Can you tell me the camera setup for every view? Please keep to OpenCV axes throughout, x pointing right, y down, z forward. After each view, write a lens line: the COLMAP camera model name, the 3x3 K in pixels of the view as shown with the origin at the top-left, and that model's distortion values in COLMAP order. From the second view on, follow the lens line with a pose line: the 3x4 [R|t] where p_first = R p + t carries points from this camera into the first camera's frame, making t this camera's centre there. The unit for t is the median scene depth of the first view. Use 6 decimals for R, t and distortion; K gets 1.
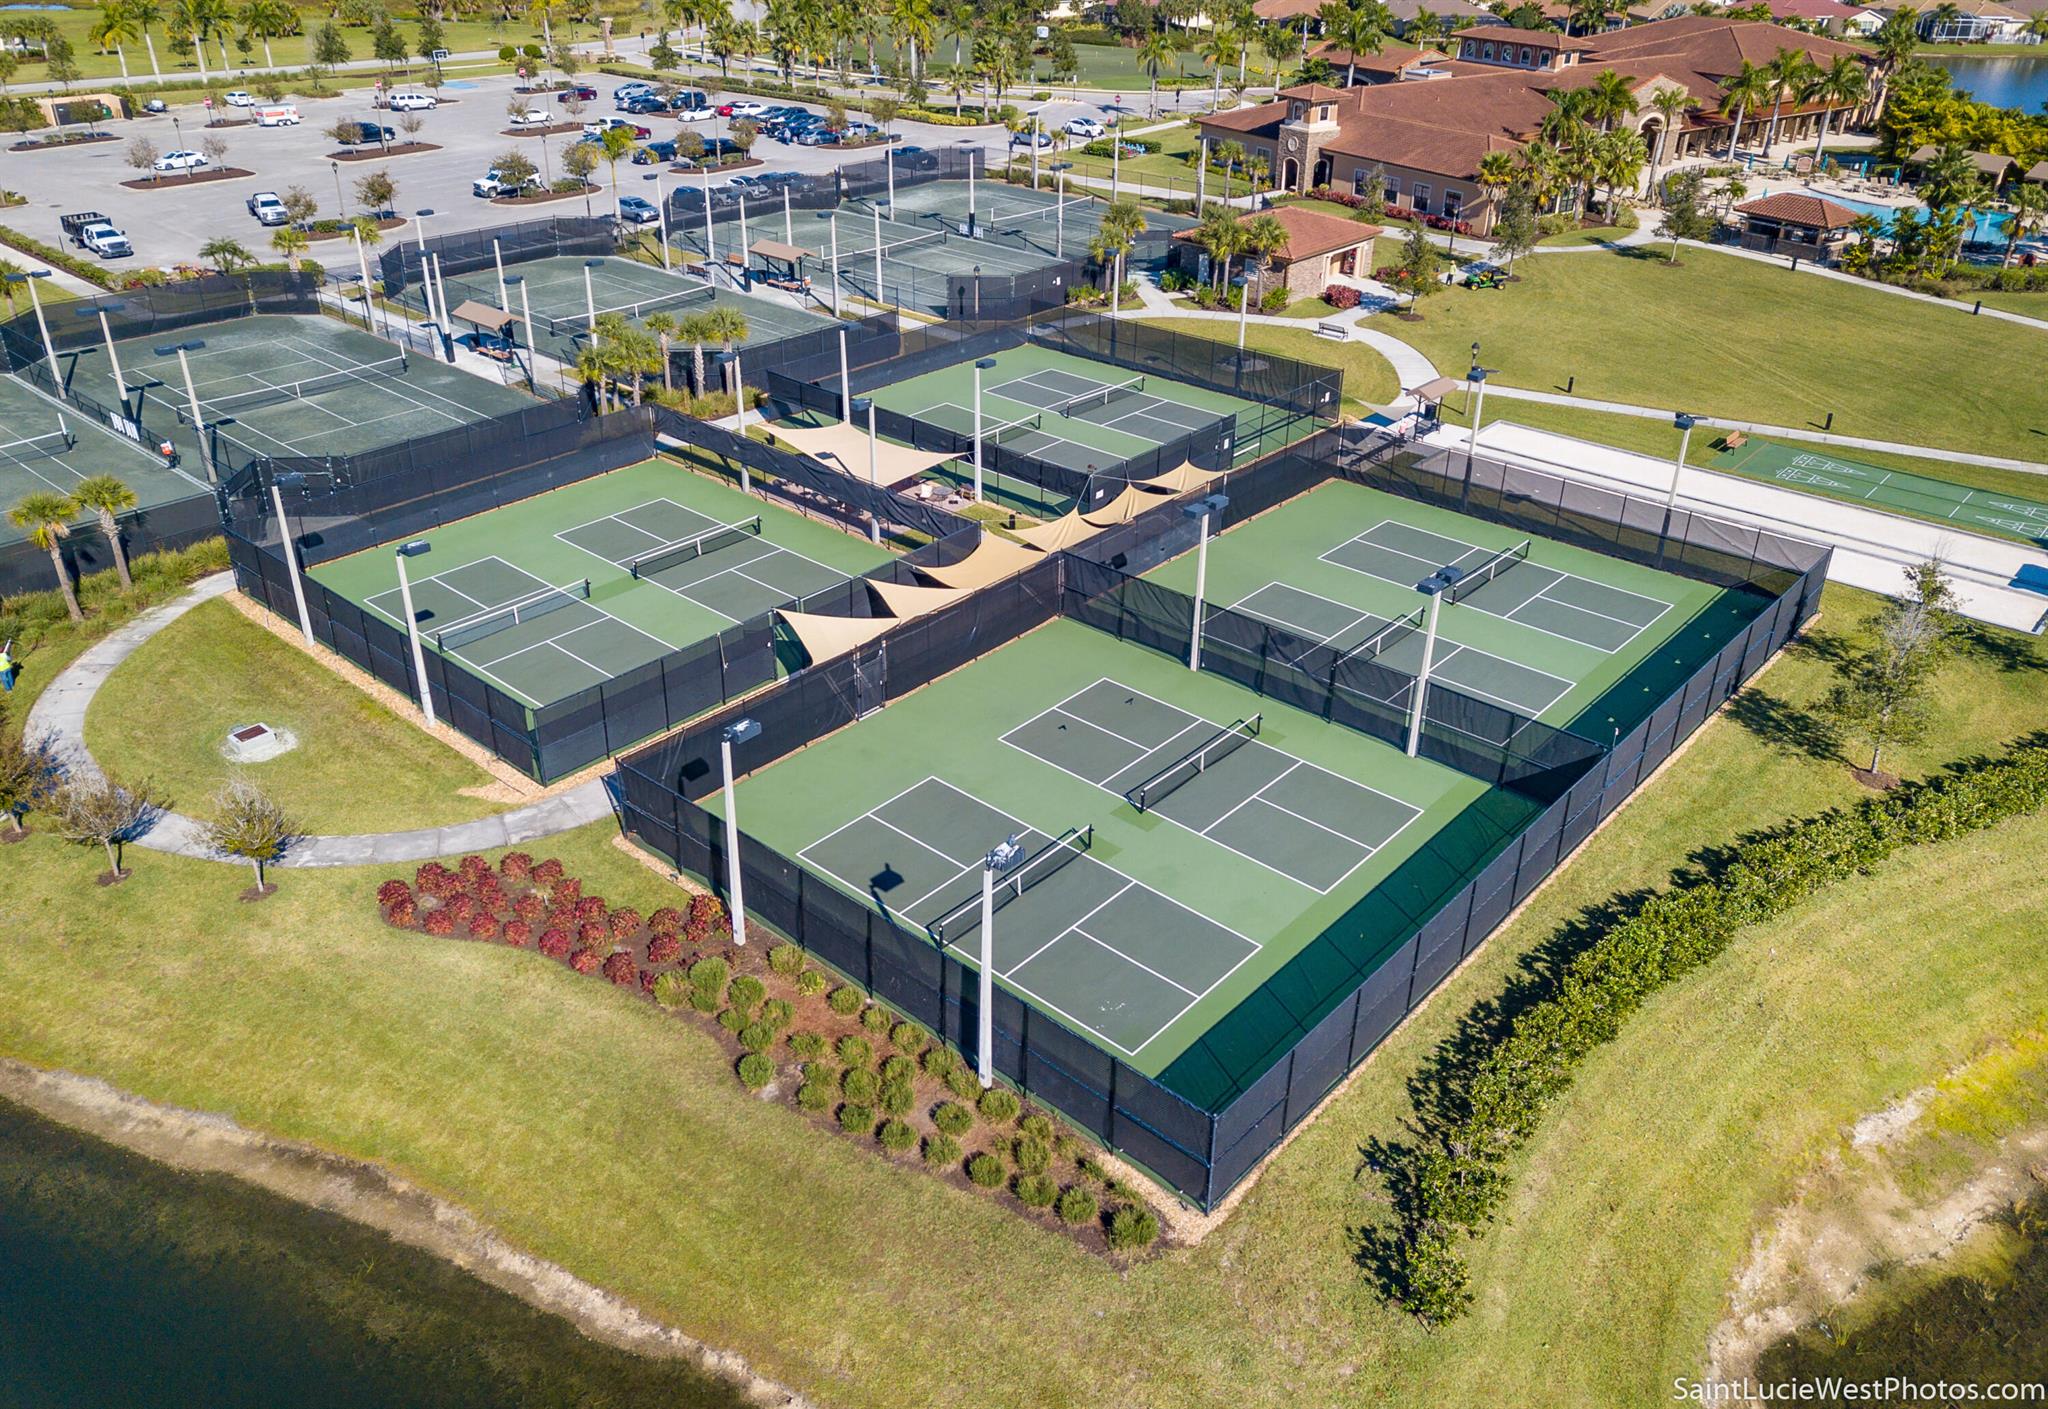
lens RADIAL K [[1519.0, 0, 1011.9], [0, 1519.0, 698.1], [0, 0, 1]] dist [0.028149, -0.000017]
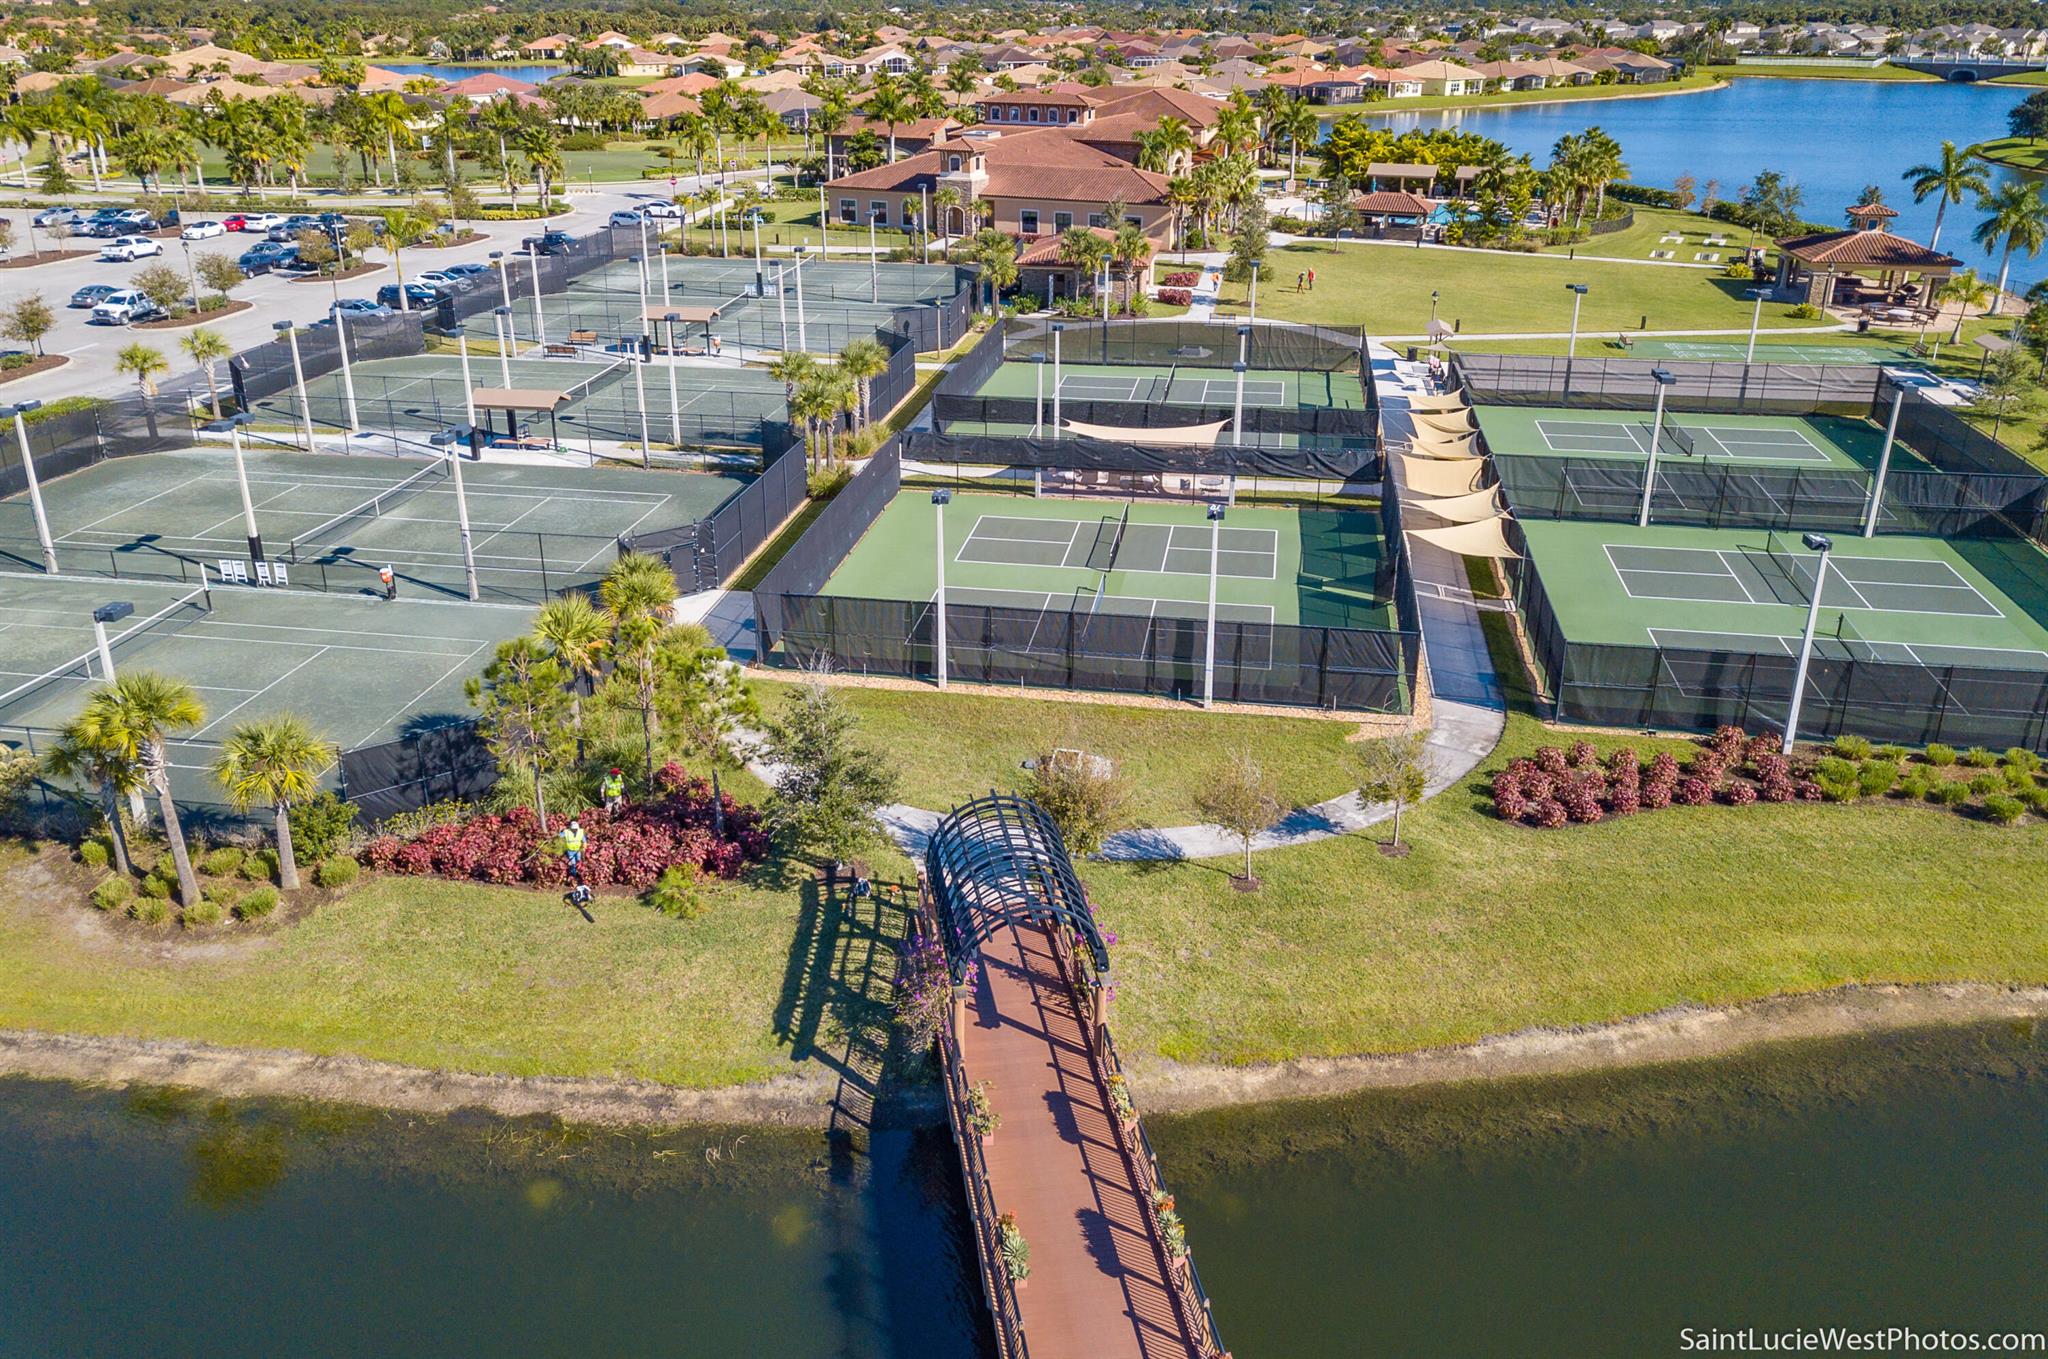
lens RADIAL K [[1520.5, 0, 1011.8], [0, 1520.5, 674.9], [0, 0, 1]] dist [0.029472, -0.002073]
pose [[0.849264, -0.224322, 0.477943, -0.771136], [0.265382, 0.963953, -0.019131, -0.013075], [-0.456423, 0.143085, 0.878182, 0.189662]]
